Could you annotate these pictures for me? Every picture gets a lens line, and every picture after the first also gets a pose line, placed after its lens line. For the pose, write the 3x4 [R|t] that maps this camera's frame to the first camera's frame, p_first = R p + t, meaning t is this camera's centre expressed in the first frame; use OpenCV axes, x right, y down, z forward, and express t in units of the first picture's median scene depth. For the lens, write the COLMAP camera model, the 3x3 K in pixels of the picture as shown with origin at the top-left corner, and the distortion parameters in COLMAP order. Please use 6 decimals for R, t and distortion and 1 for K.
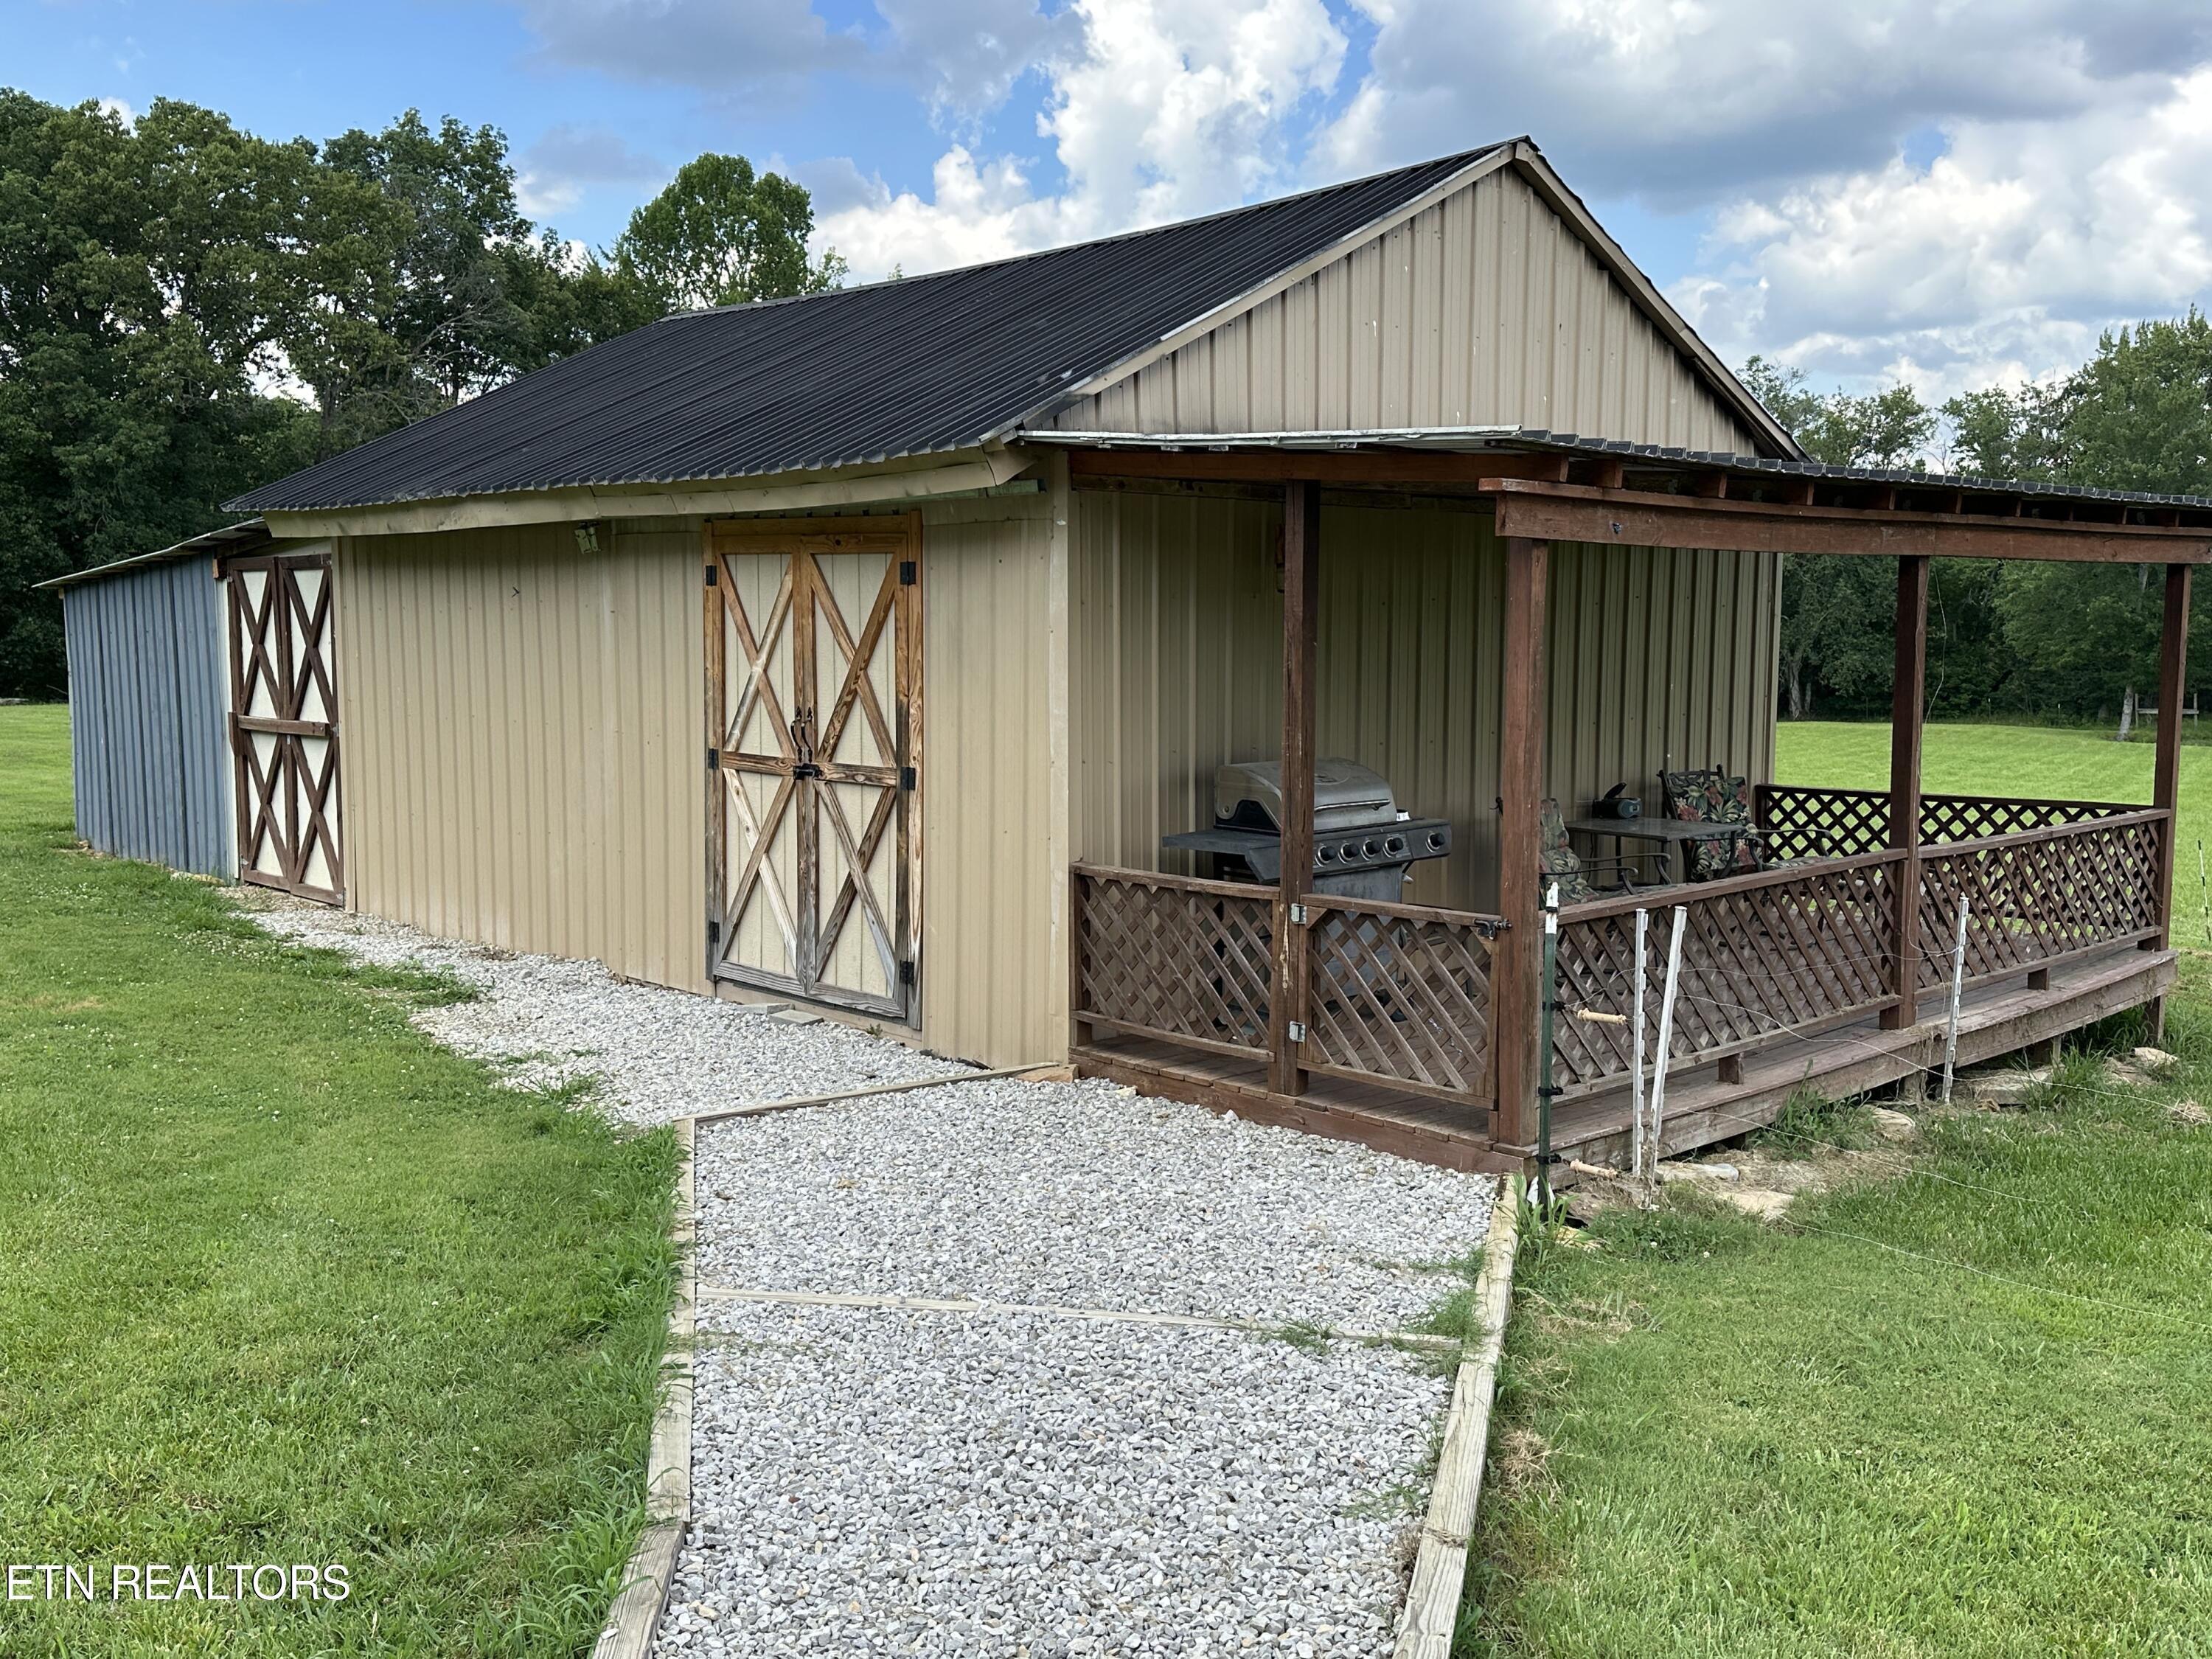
lens RADIAL K [[1899.0, 0, 1106.0], [0, 1899.0, 829.5], [0, 0, 1]] dist [0.091000, -0.002119]
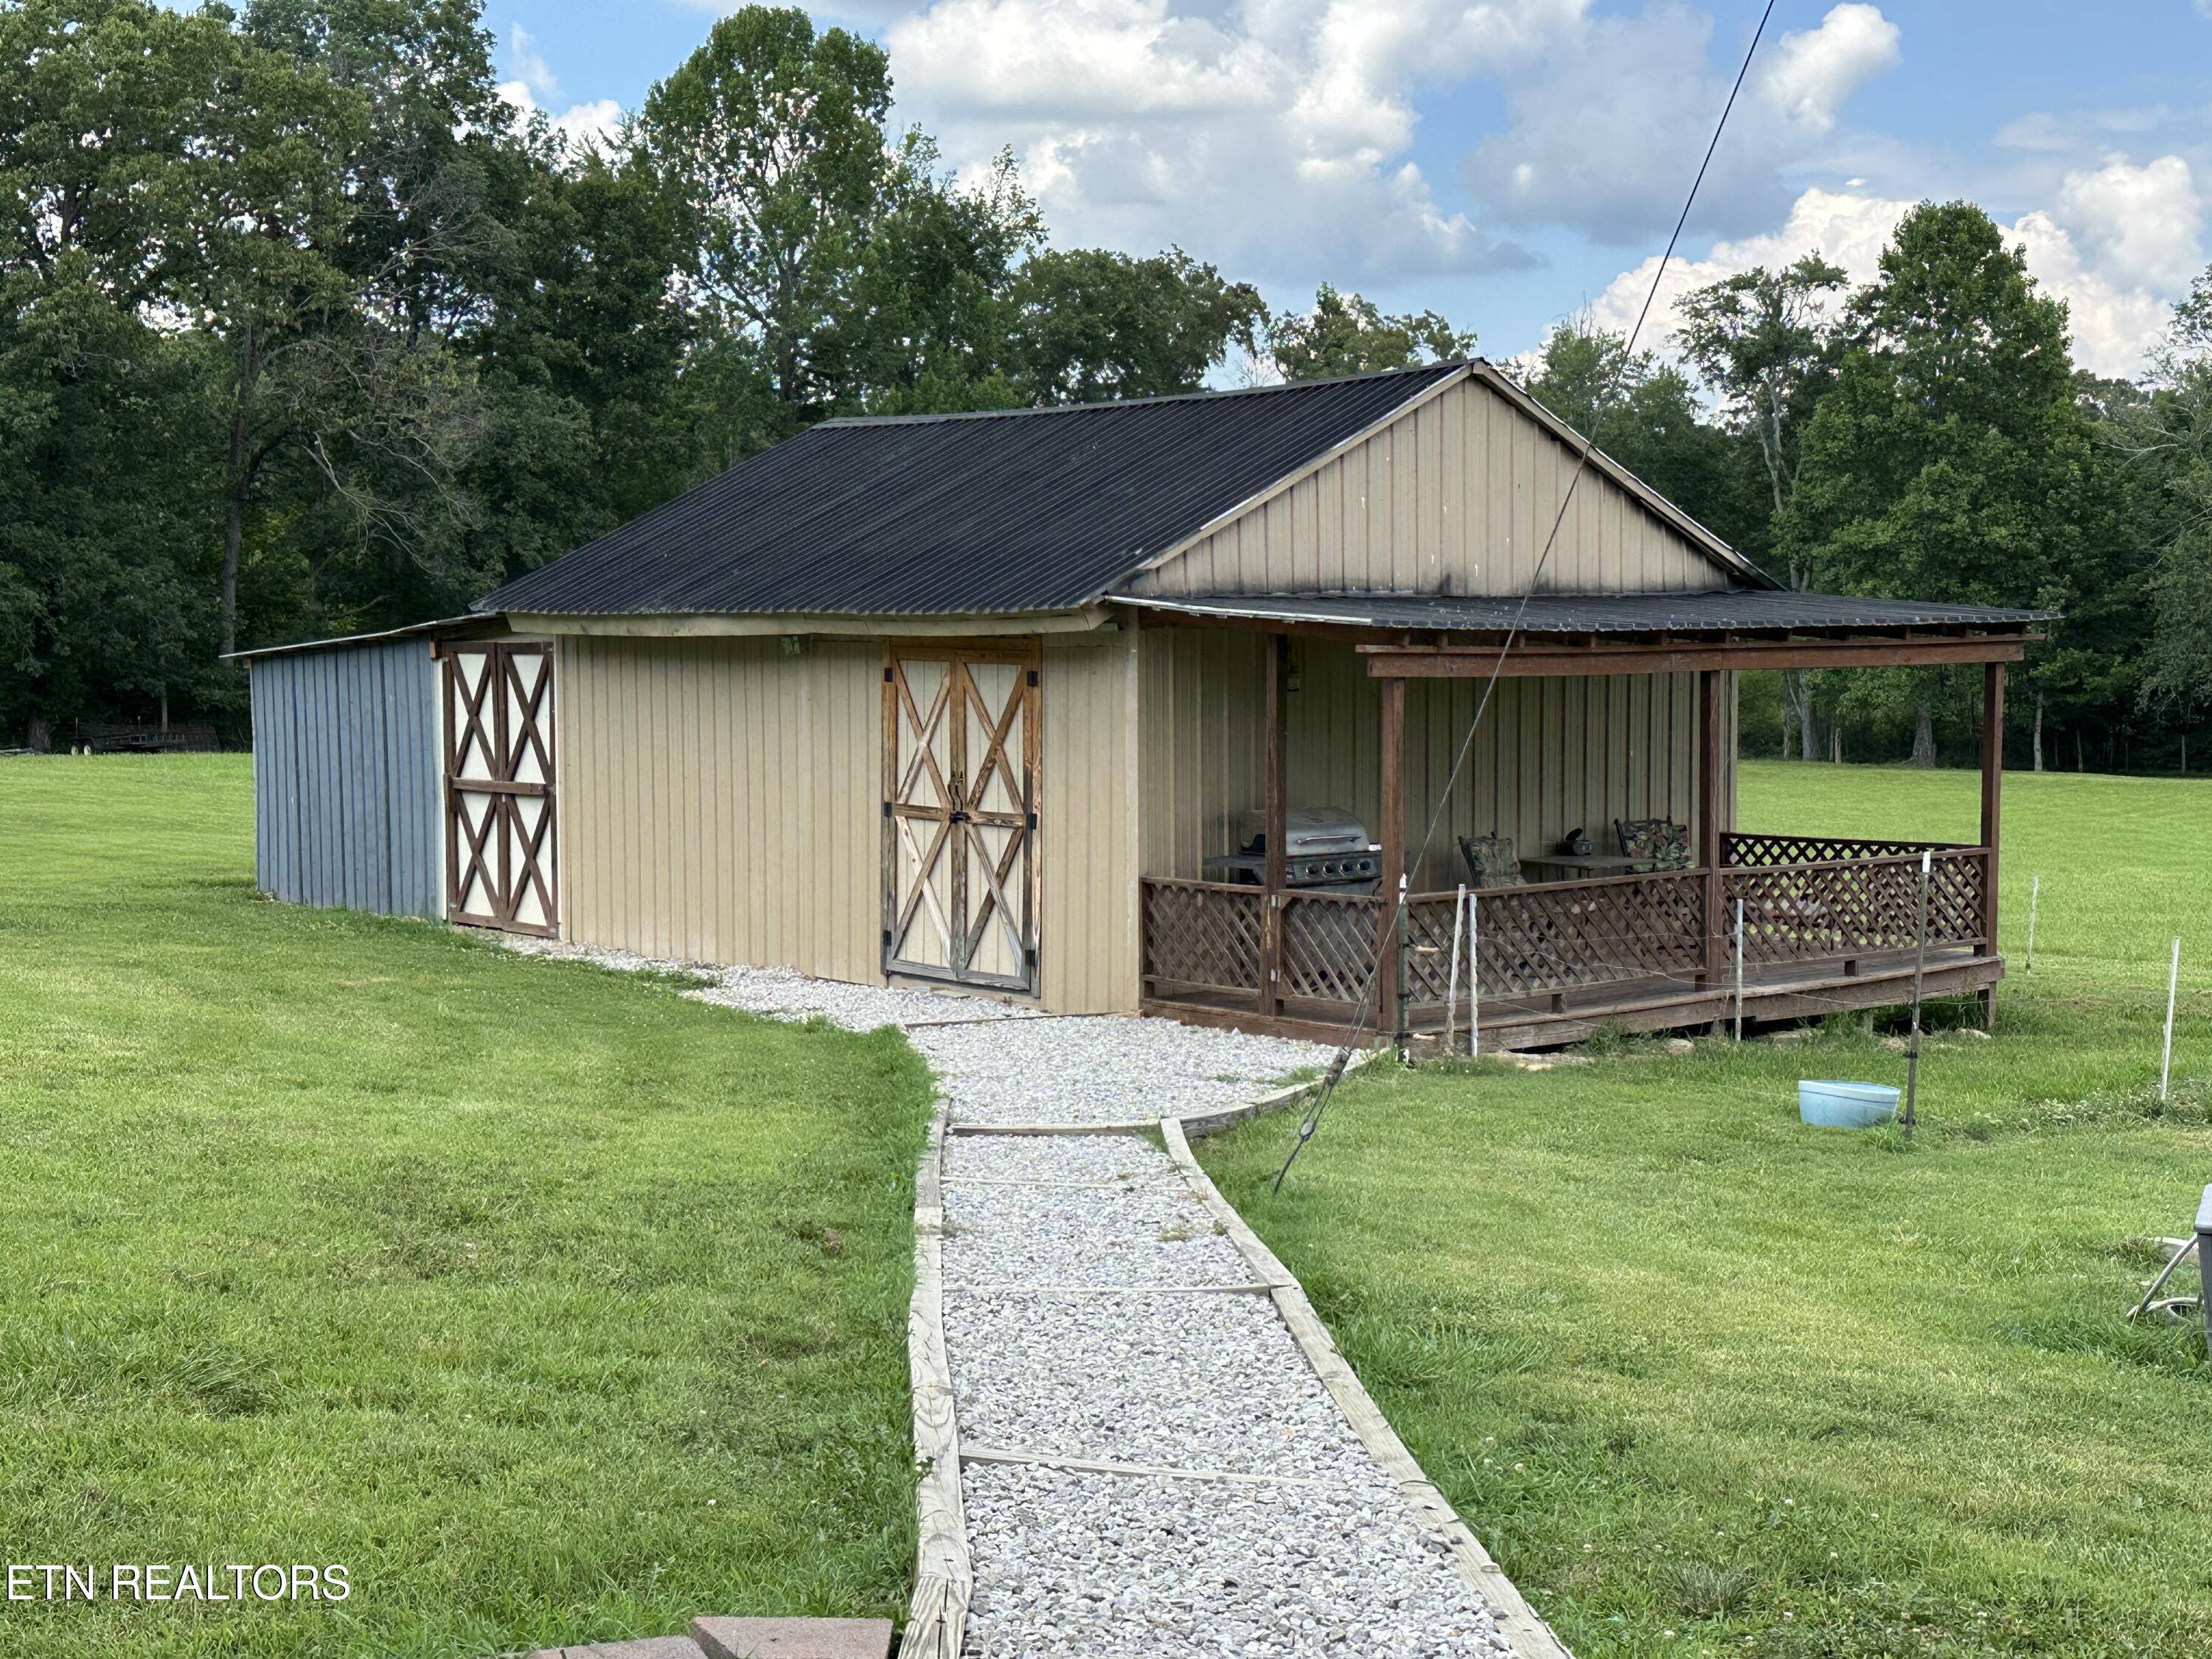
lens RADIAL K [[3097.0, 0, 1106.0], [0, 3097.0, 829.5], [0, 0, 1]] dist [0.040069, 0.042524]
pose [[0.997305, 0.000151, -0.073360, 0.112610], [-0.003076, 0.999205, -0.039752, 0.065985], [0.073296, 0.039871, 0.996513, -1.210742]]
